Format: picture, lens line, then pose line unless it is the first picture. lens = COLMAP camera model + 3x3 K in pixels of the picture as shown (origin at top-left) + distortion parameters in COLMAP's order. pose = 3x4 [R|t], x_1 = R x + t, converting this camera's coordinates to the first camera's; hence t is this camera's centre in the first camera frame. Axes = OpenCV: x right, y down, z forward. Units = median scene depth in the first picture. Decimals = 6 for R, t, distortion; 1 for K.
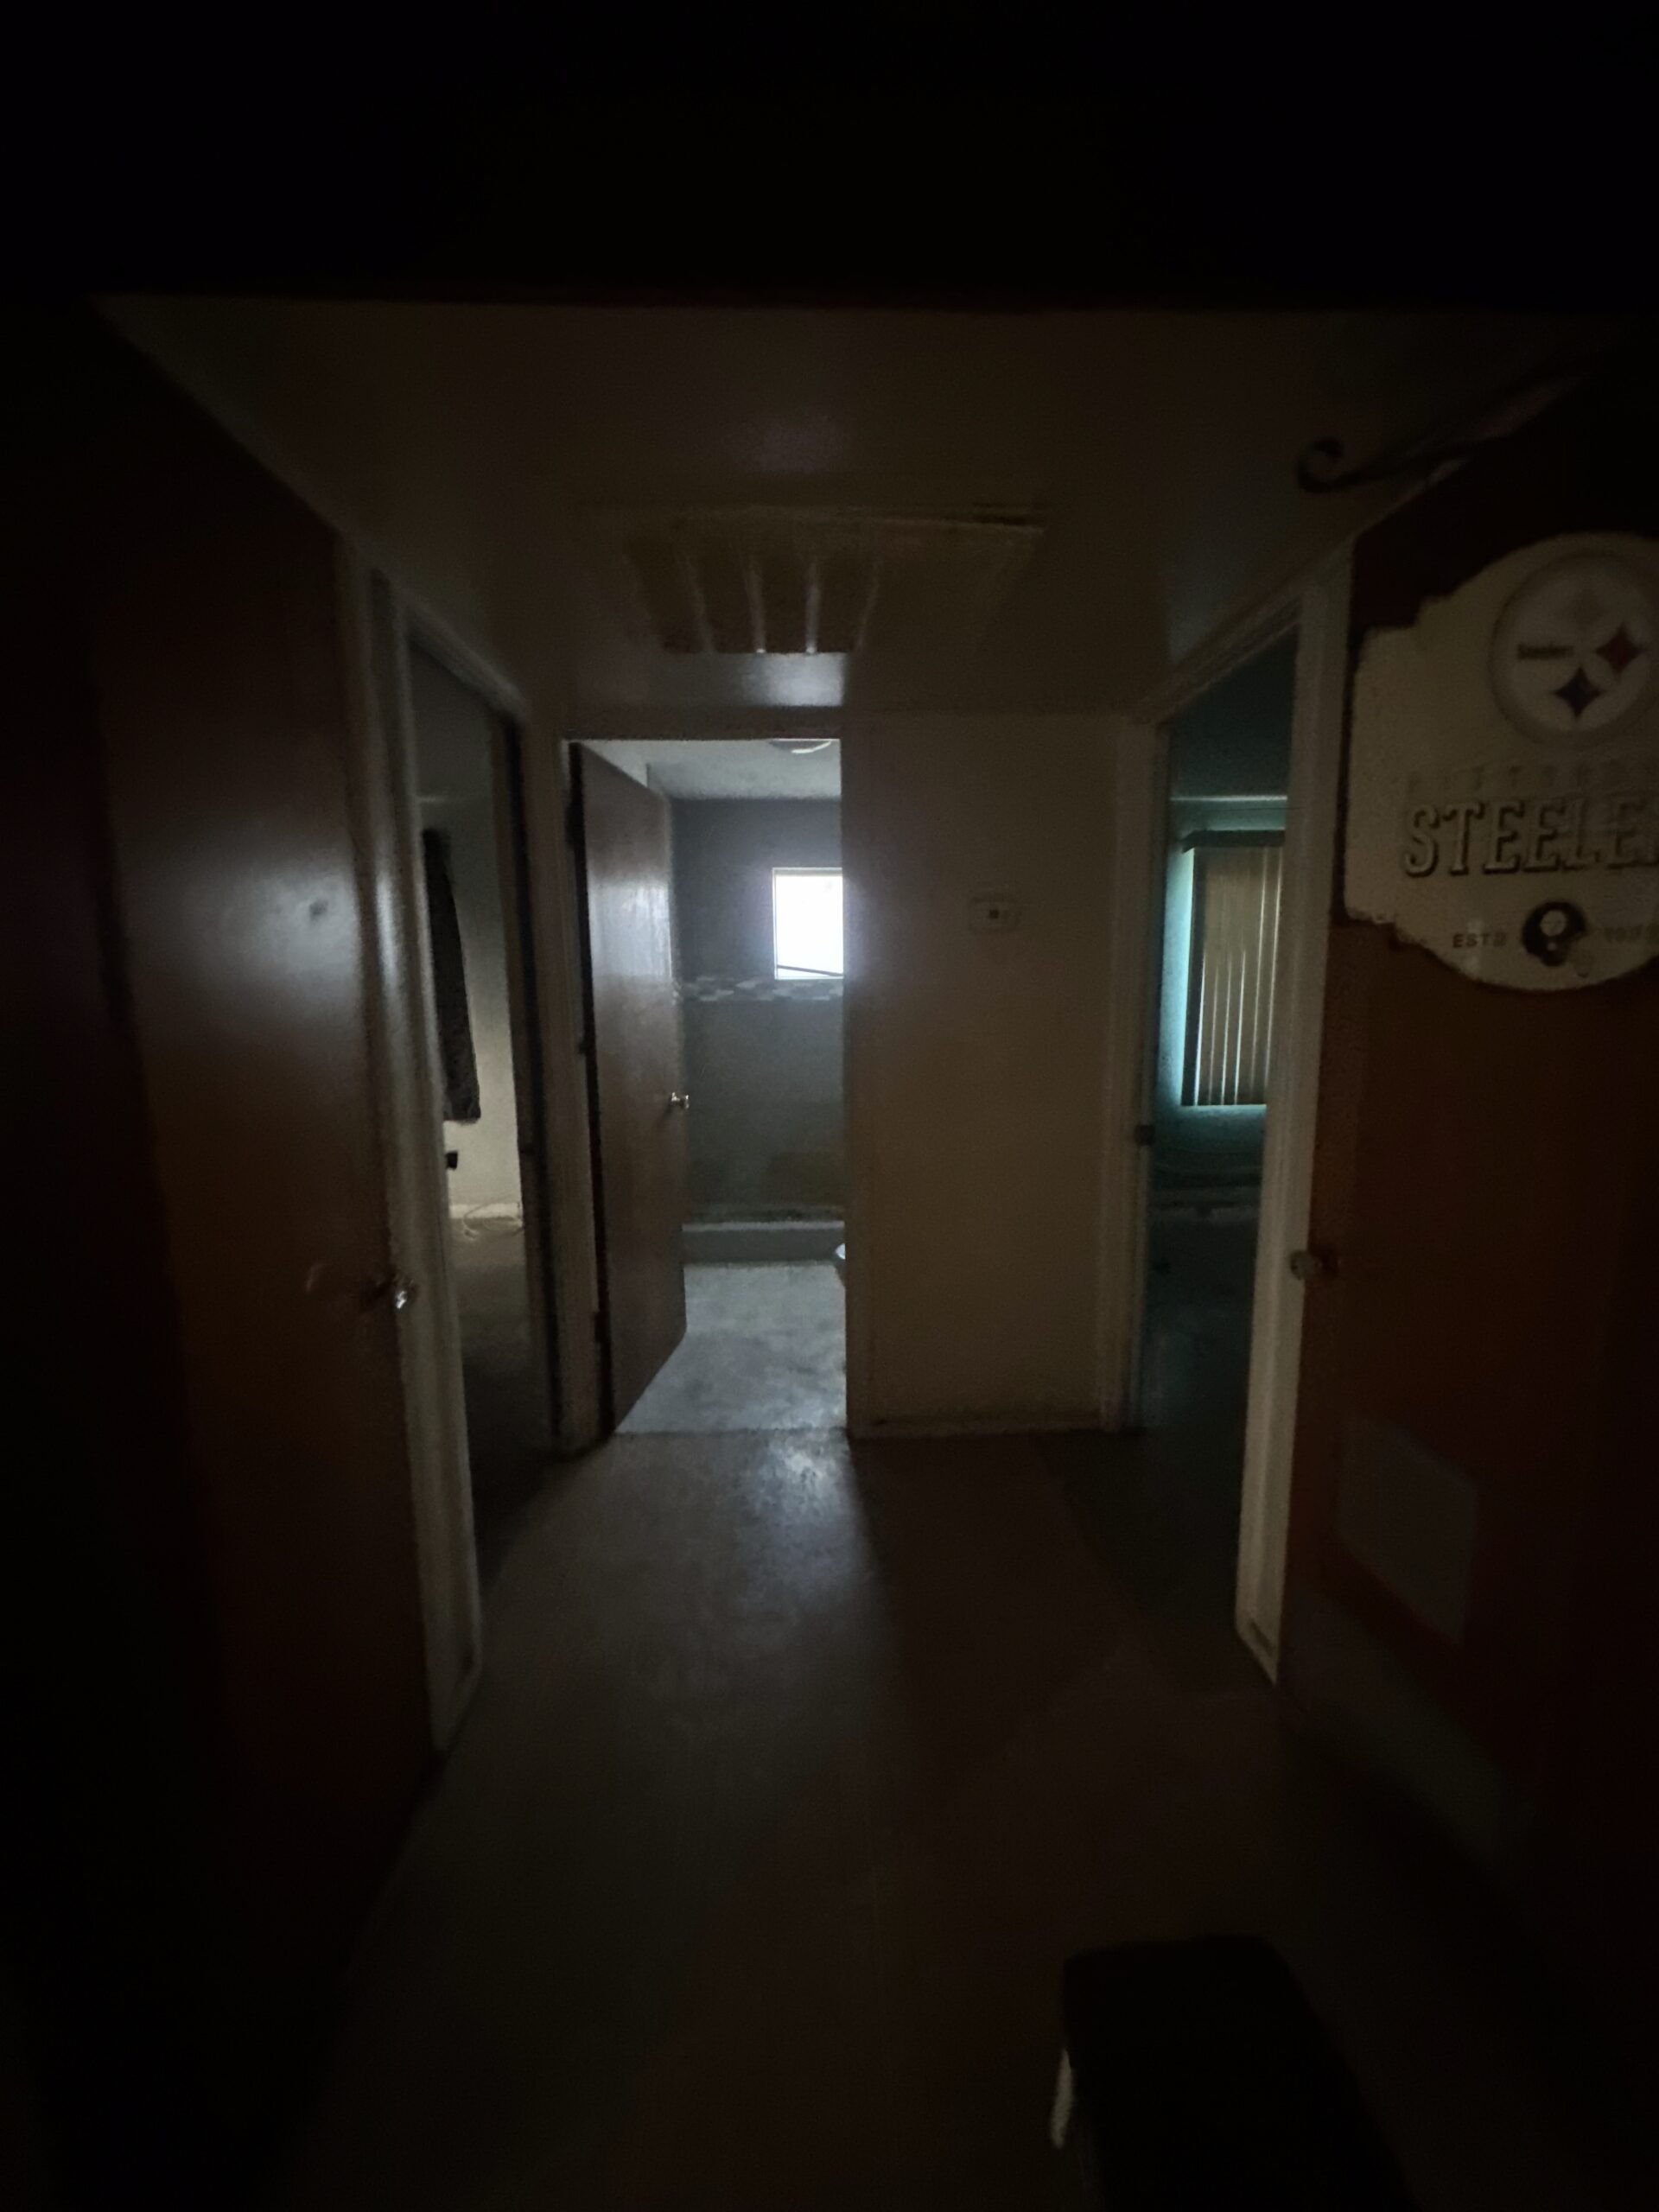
lens RADIAL K [[872.0, 0, 833.8], [0, 872.0, 1101.8], [0, 0, 1]] dist [-0.000466, 0.000055]
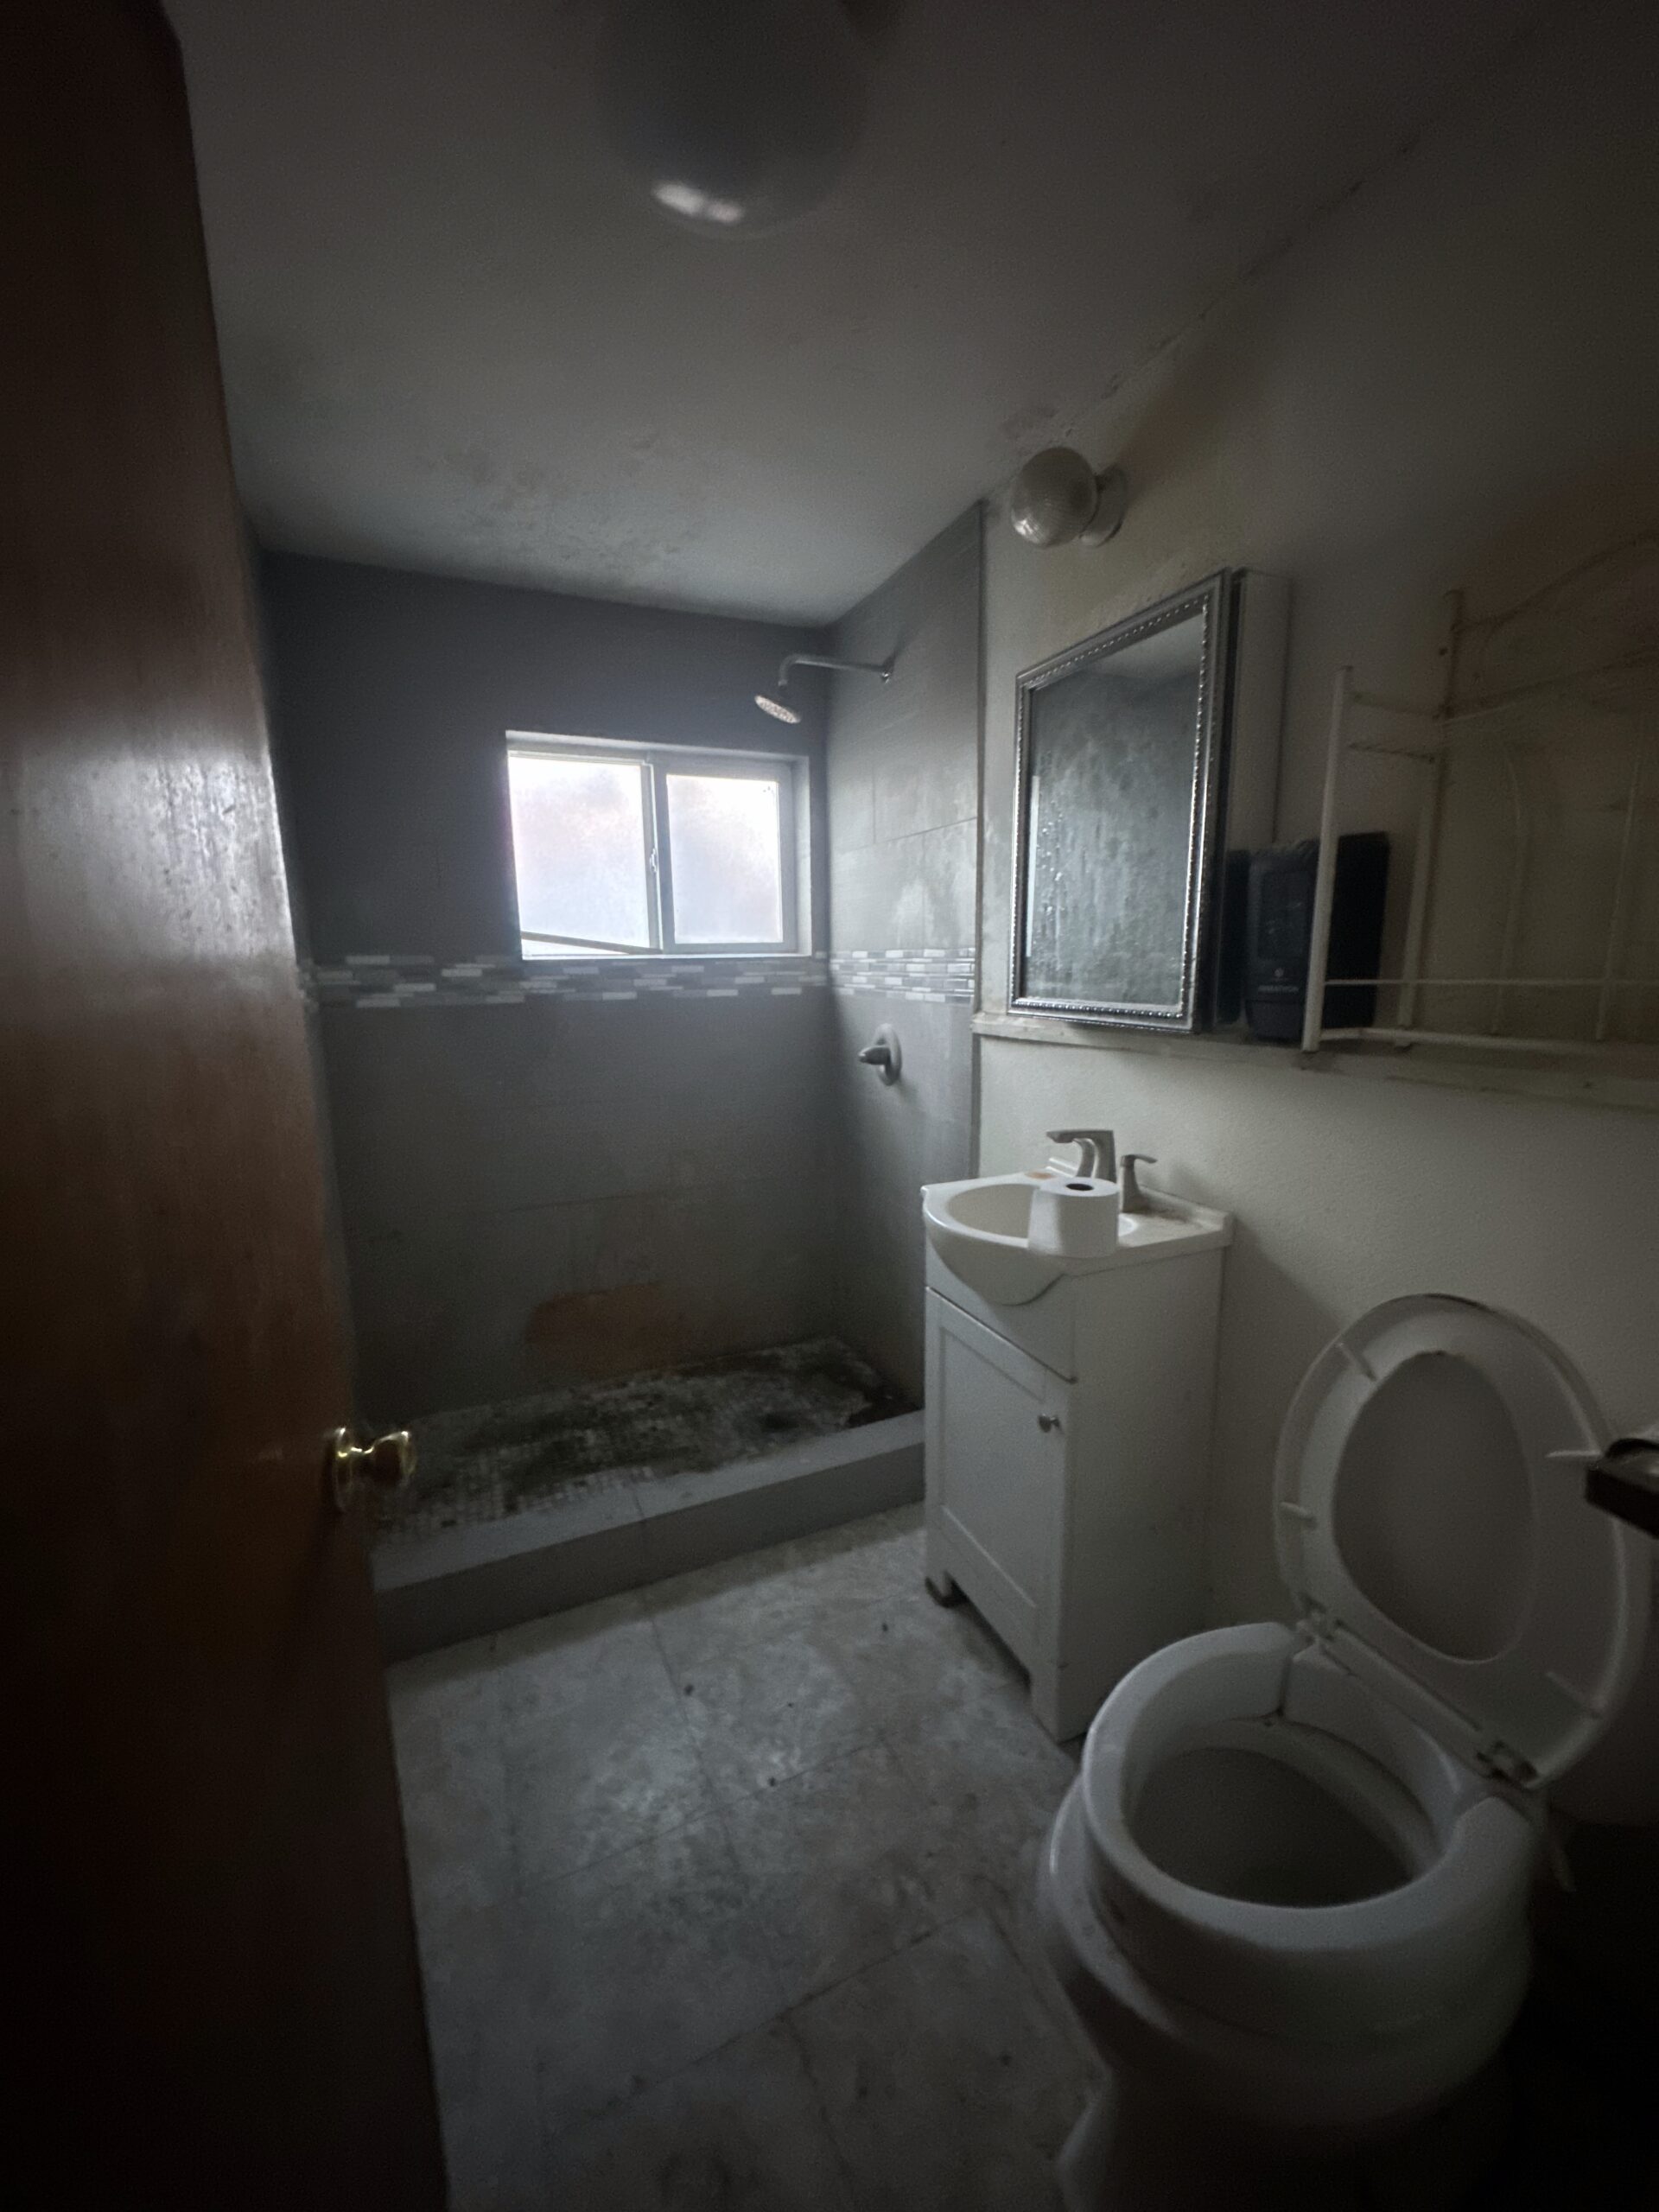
lens RADIAL K [[872.0, 0, 824.6], [0, 872.0, 1113.8], [0, 0, 1]] dist [-0.000466, 0.000055]
pose [[0.933593, -0.070314, 0.351369, -0.088162], [0.060094, 0.997394, 0.039922, -0.061943], [-0.353261, -0.016156, 0.935385, 0.468717]]
